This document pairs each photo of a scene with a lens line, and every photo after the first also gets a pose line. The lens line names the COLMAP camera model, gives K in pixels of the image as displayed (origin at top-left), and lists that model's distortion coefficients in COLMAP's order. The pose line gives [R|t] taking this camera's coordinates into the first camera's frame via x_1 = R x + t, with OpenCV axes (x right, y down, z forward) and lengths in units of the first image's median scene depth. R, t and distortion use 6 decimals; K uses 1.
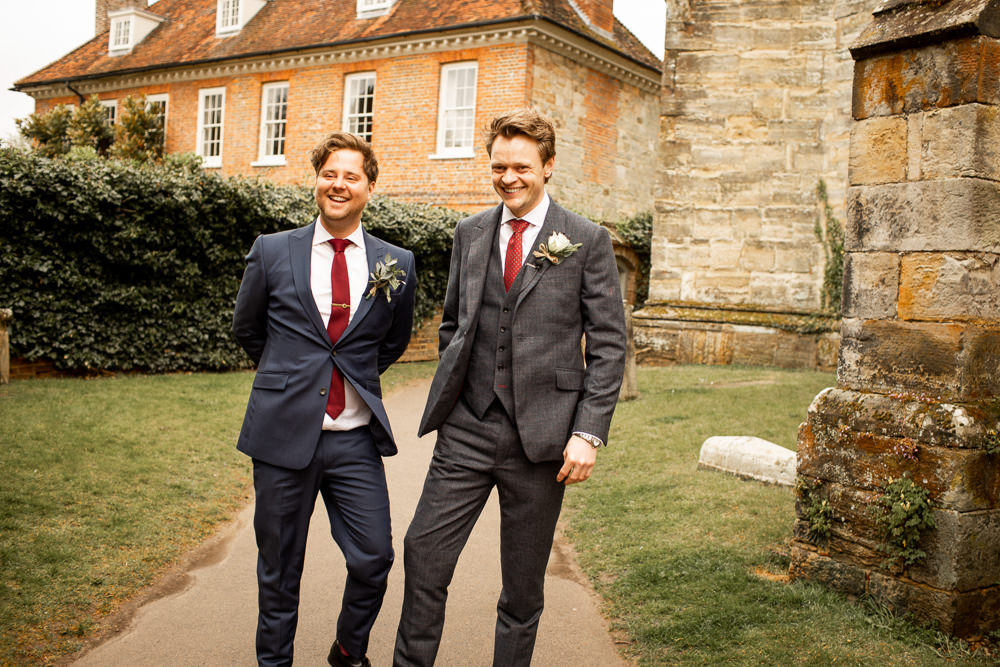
lens RADIAL K [[982.8, 0, 500.0], [0, 982.8, 333.5], [0, 0, 1]] dist [-0.104557, 0.147139]
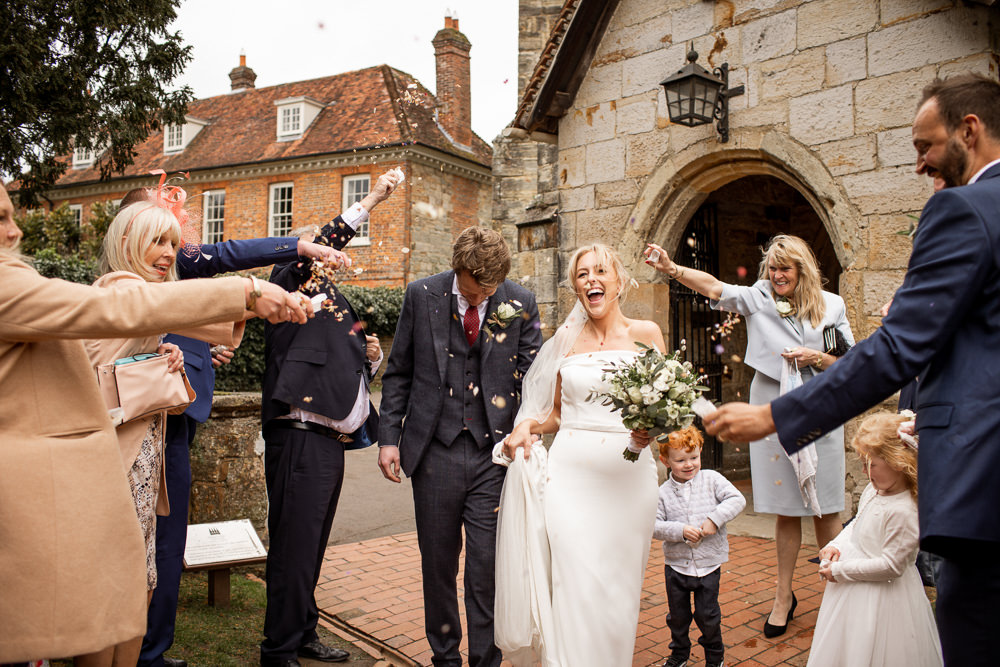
lens RADIAL K [[982.8, 0, 500.0], [0, 982.8, 333.5], [0, 0, 1]] dist [-0.104557, 0.147139]
pose [[0.994340, -0.039786, 0.098516, 0.012819], [0.046030, 0.997018, -0.061932, 0.031545], [-0.095758, 0.066116, 0.993206, -0.327572]]
